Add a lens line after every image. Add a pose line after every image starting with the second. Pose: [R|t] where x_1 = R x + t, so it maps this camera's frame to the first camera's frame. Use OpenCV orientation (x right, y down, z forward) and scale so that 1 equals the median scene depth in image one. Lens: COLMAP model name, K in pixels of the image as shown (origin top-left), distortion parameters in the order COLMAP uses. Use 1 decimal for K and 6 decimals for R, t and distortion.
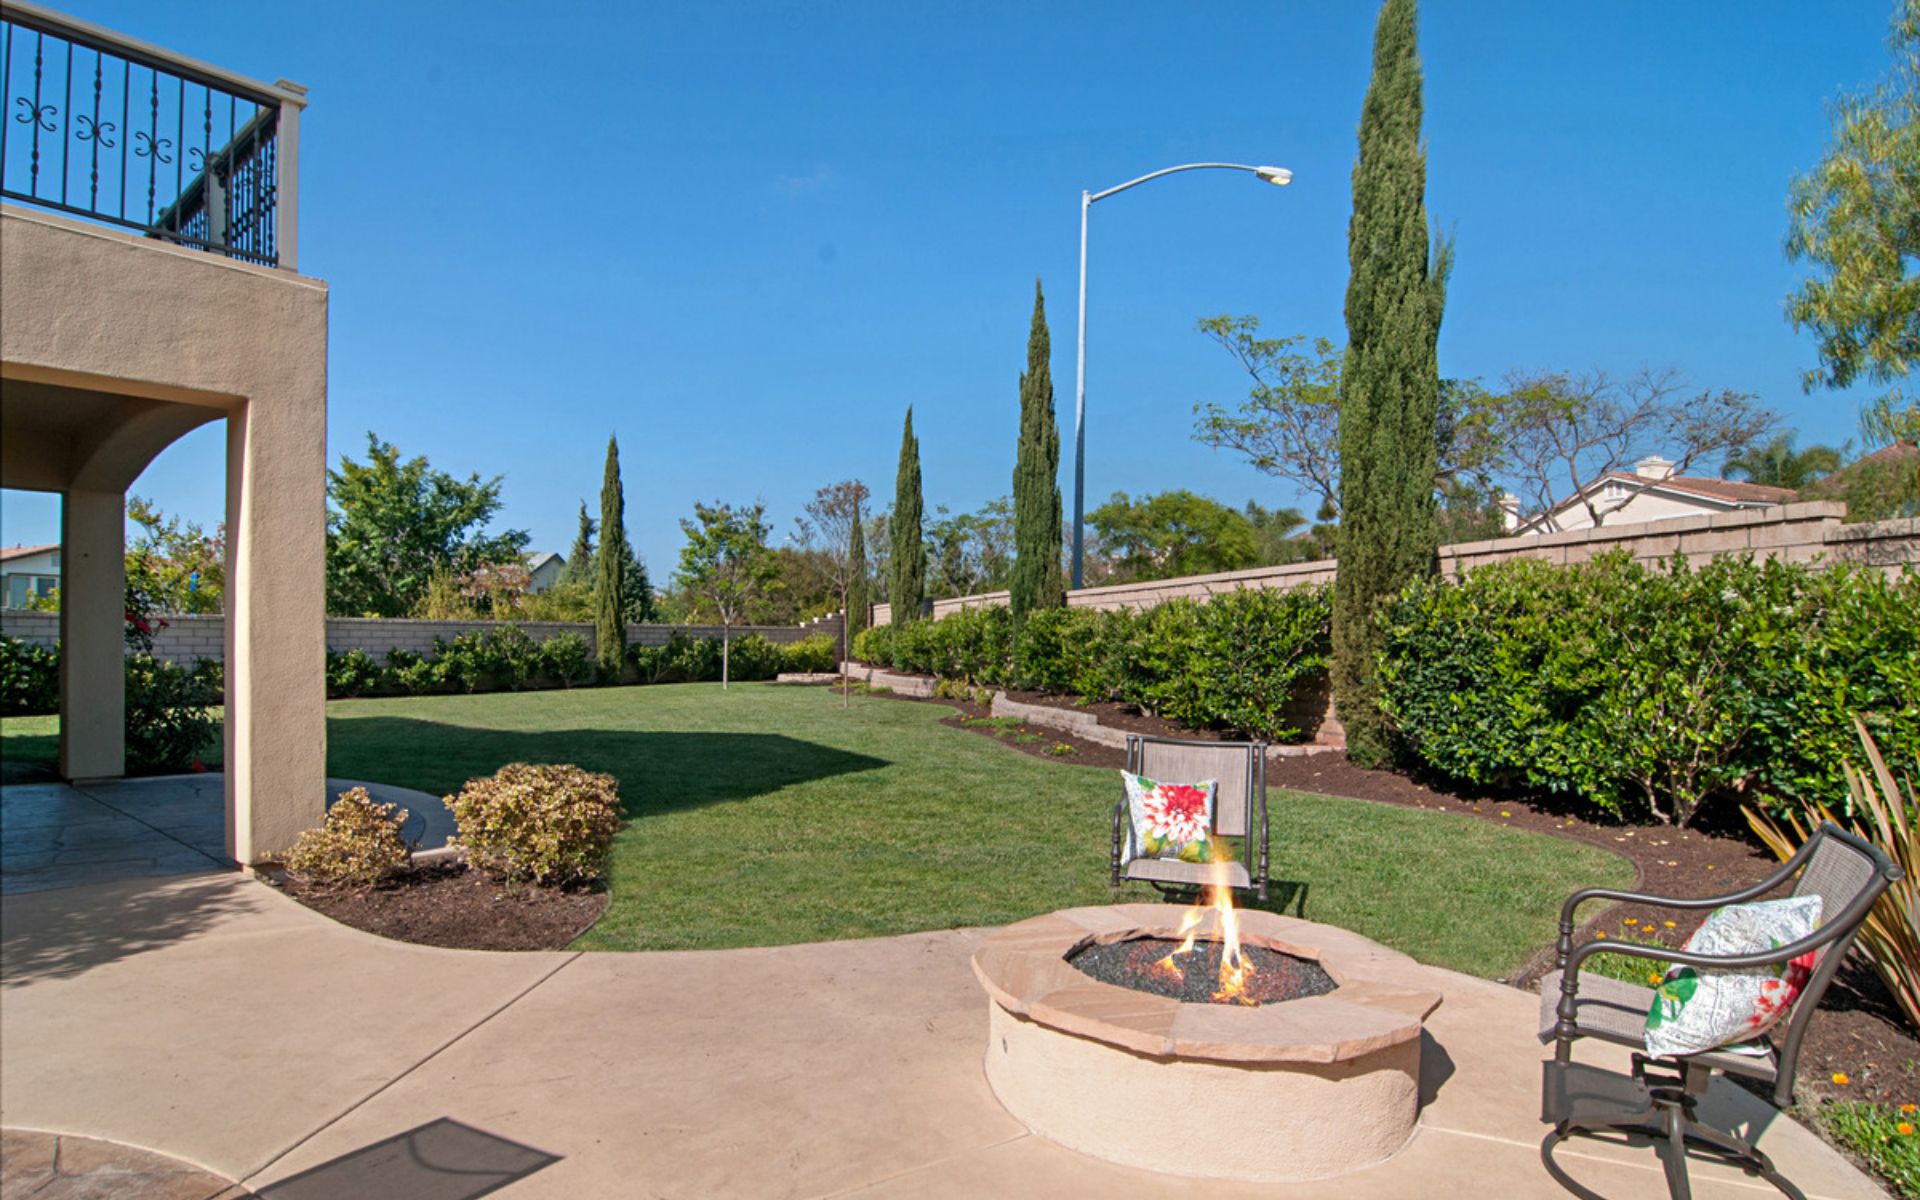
lens RADIAL K [[1031.9, 0, 961.6], [0, 1031.9, 633.9], [0, 0, 1]] dist [-0.020348, 0.002377]
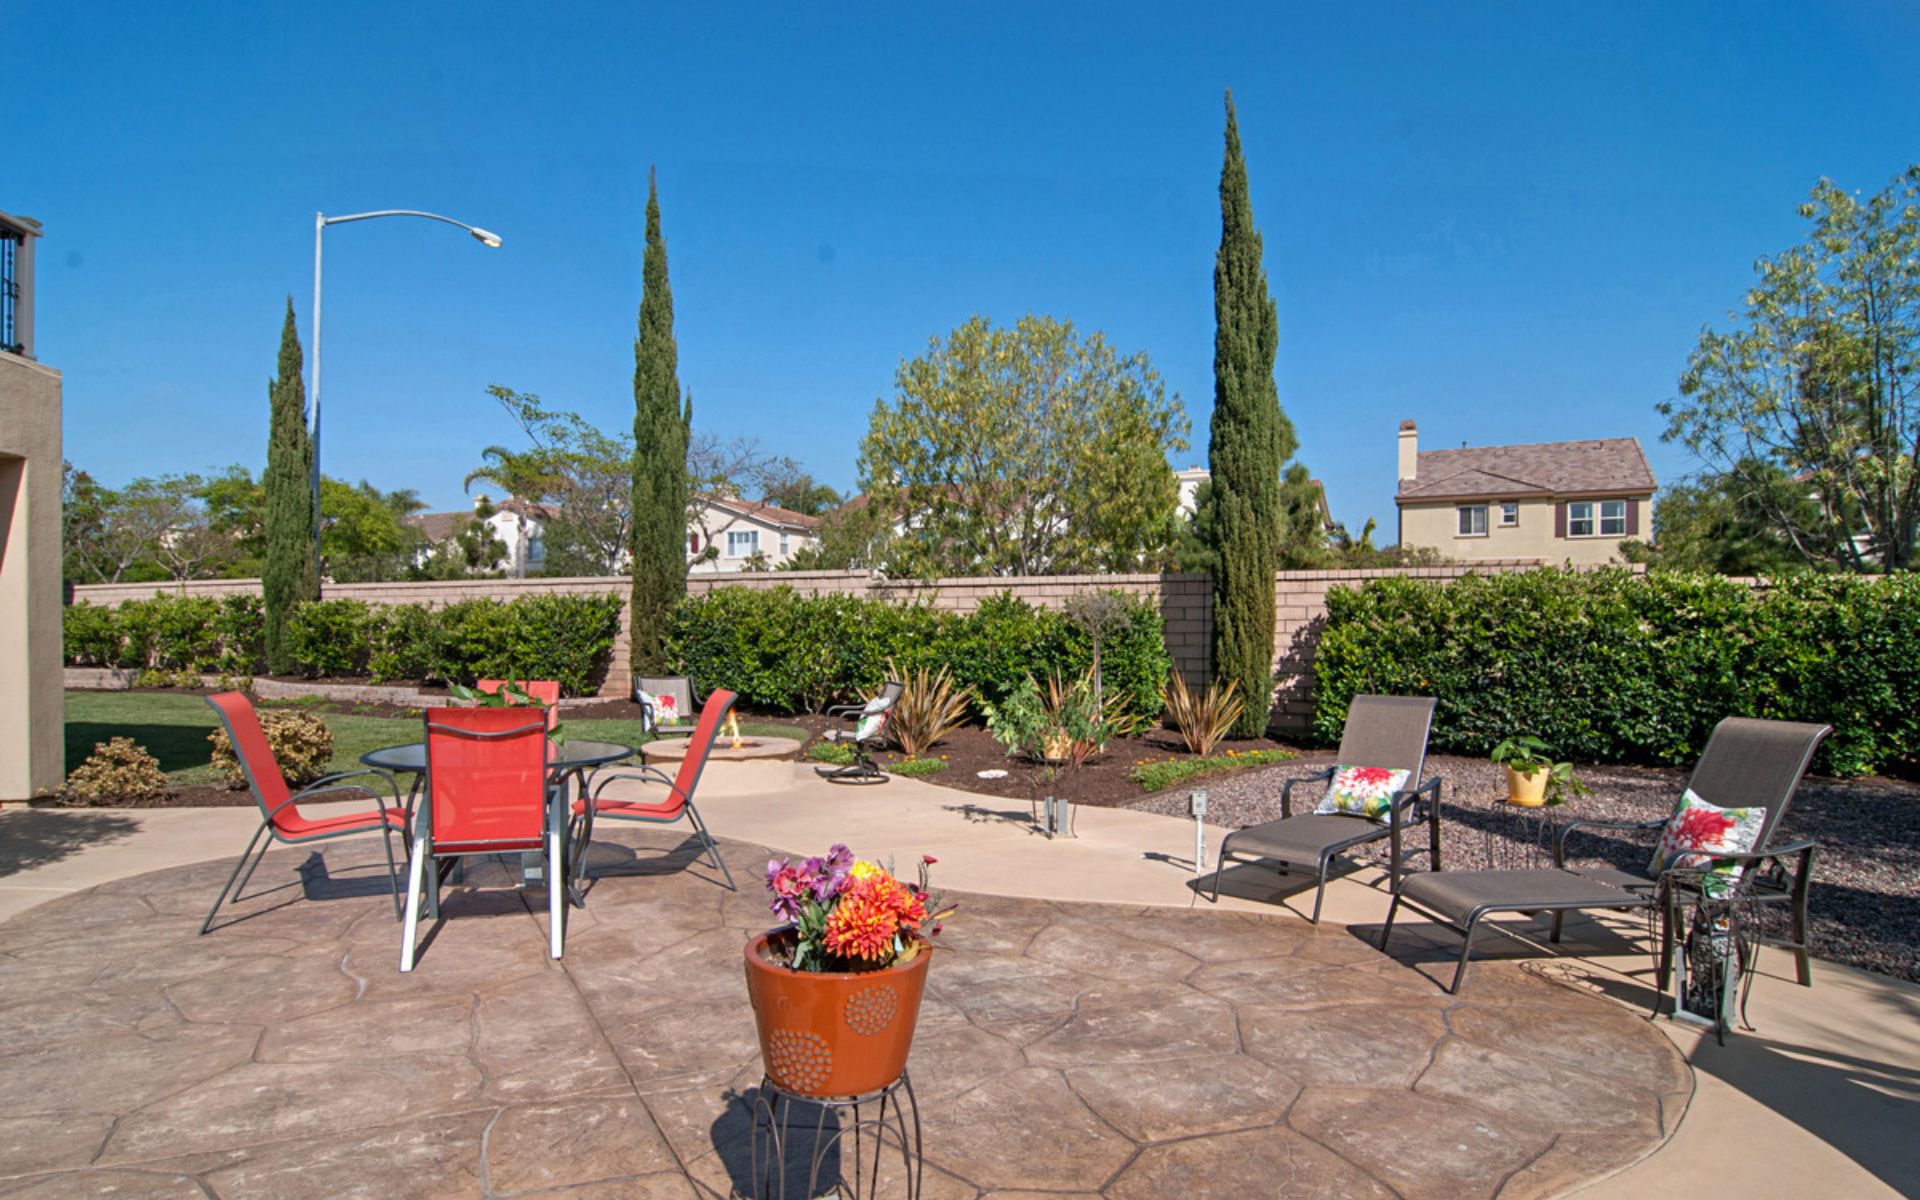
lens RADIAL K [[1031.9, 0, 960.6], [0, 1031.9, 677.6], [0, 0, 1]] dist [-0.020348, 0.002377]
pose [[0.667223, -0.038823, 0.743845, -0.201725], [-0.004058, 0.998436, 0.055750, -0.004160], [-0.744847, -0.040217, 0.666022, -0.193731]]
